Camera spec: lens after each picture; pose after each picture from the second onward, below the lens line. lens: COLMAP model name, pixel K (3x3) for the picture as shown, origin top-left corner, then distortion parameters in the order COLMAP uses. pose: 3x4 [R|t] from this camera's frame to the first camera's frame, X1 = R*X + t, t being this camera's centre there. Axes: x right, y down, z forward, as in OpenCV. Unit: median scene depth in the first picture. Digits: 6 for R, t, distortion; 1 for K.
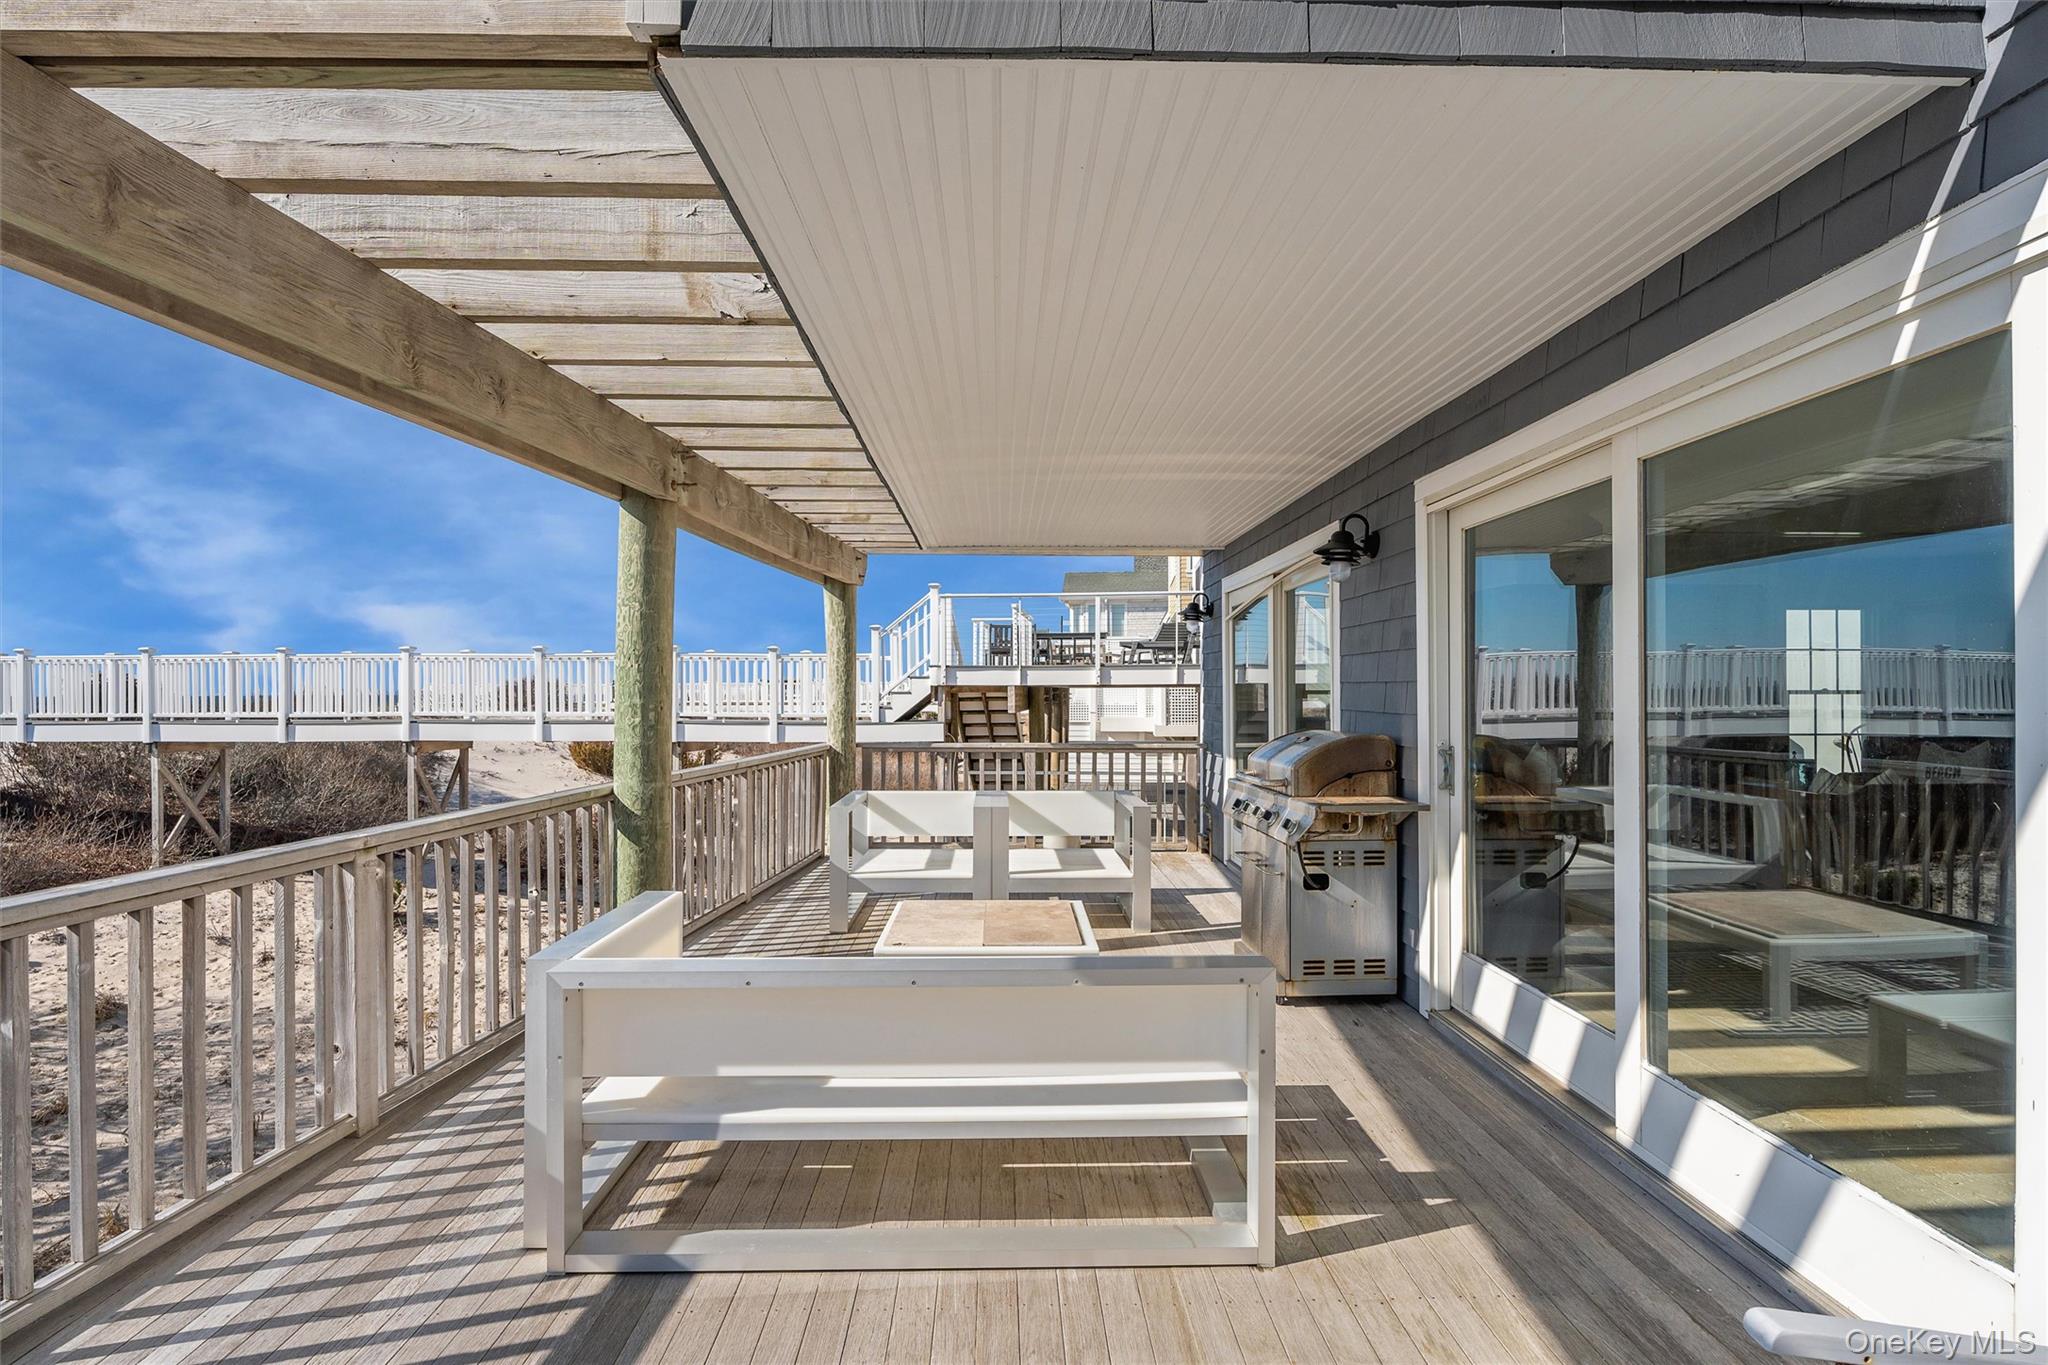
lens RADIAL K [[967.5, 0, 1024.0], [0, 967.5, 682.5], [0, 0, 1]] dist [-0.013257, -0.001889]
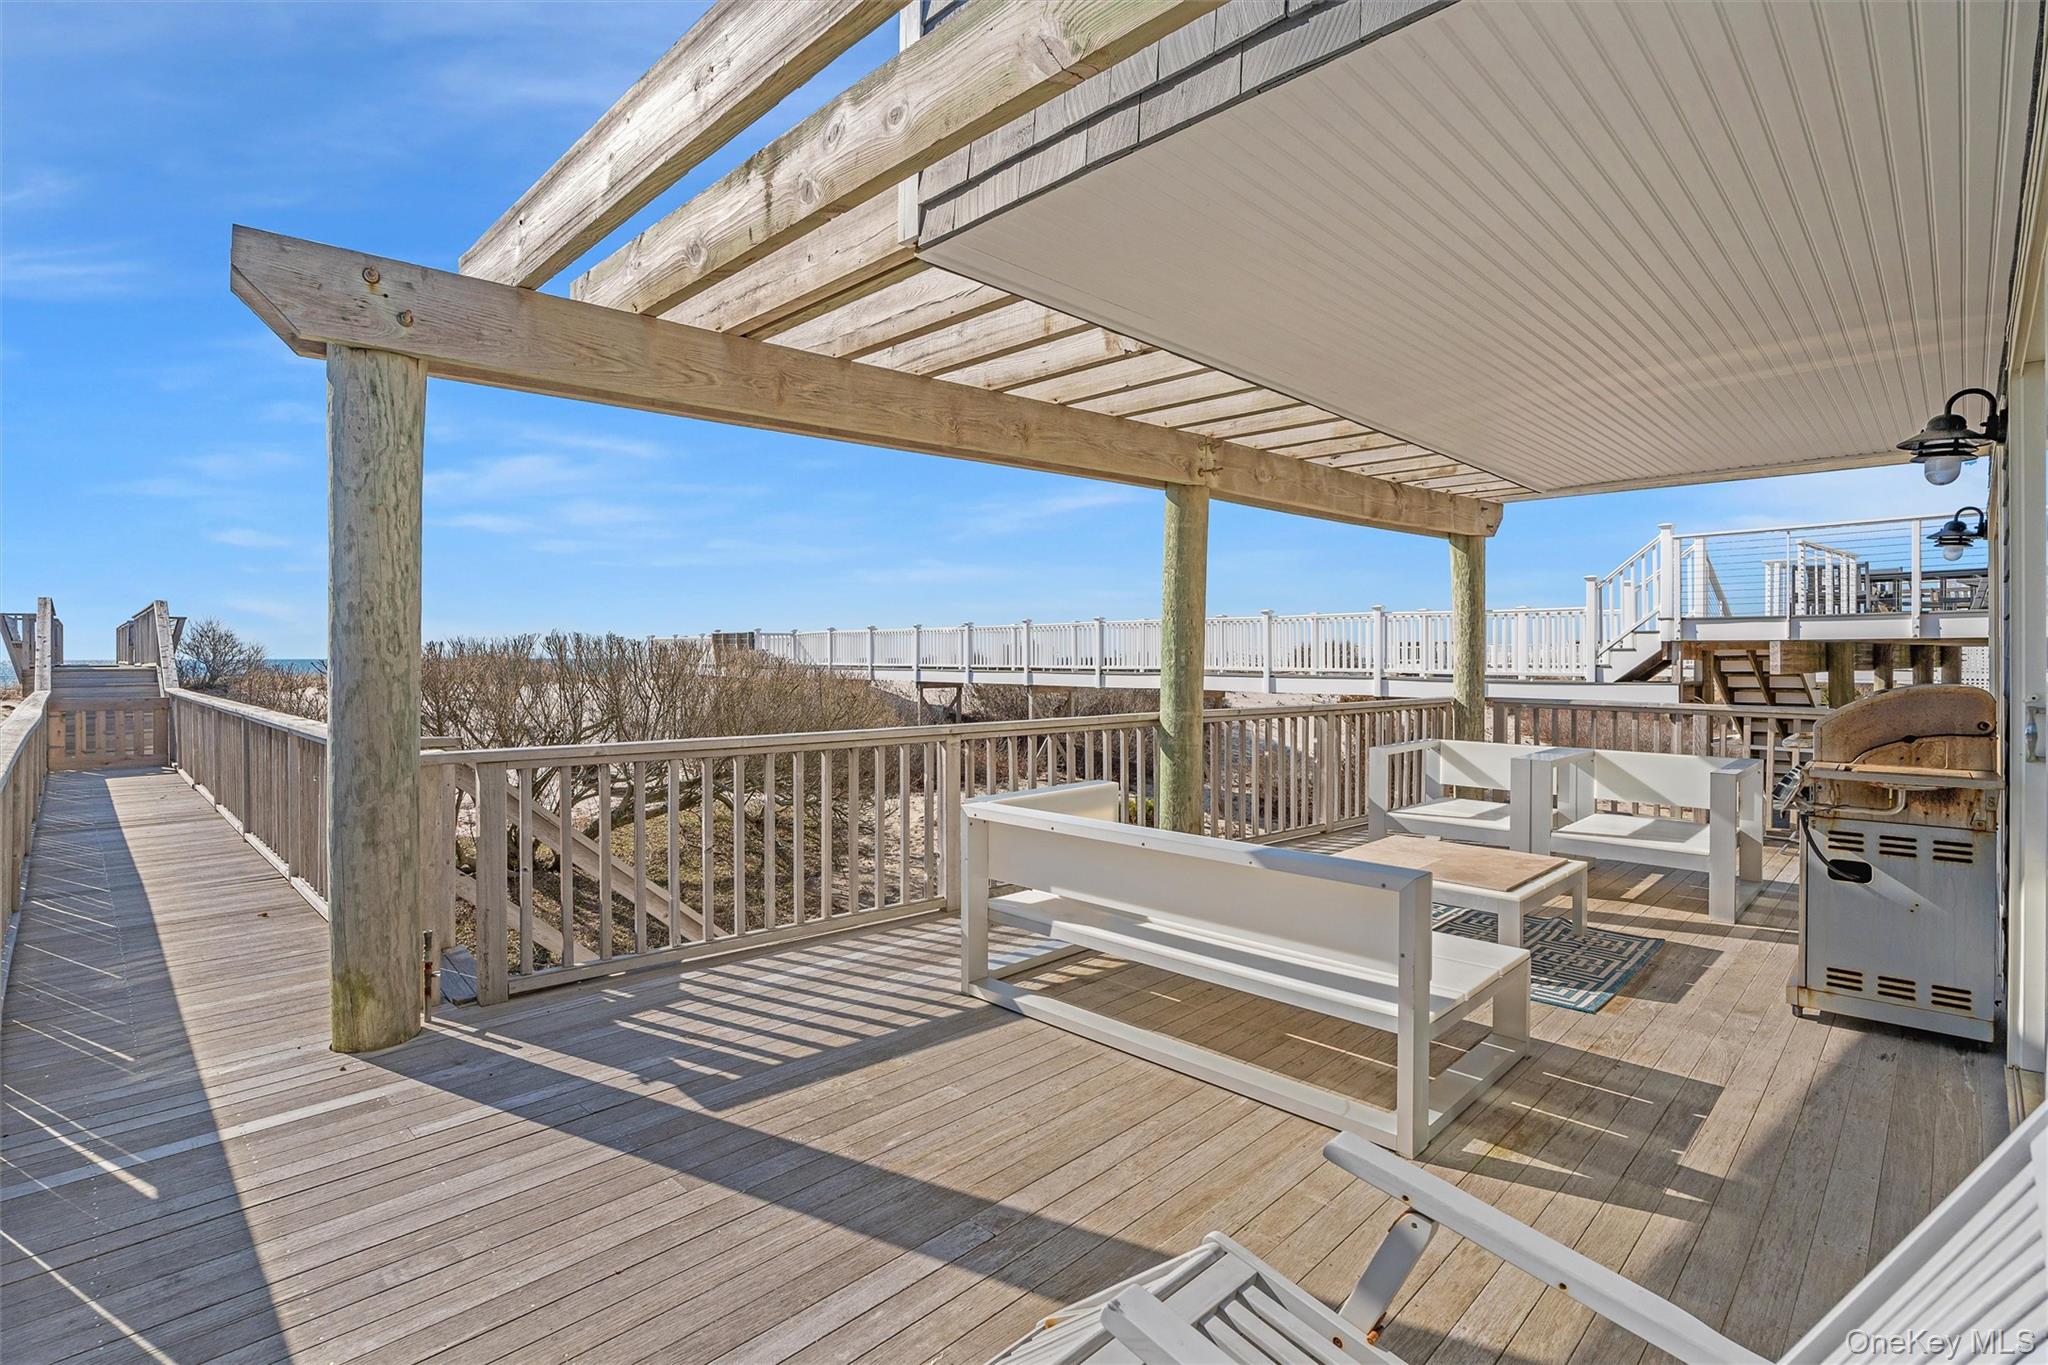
lens RADIAL K [[966.8, 0, 1024.2], [0, 966.8, 653.1], [0, 0, 1]] dist [-0.028650, -0.000246]
pose [[0.691460, 0.000366, -0.722415, 0.476758], [0.004971, 0.999974, 0.005265, 0.024811], [0.722398, -0.007231, 0.691440, -0.025288]]
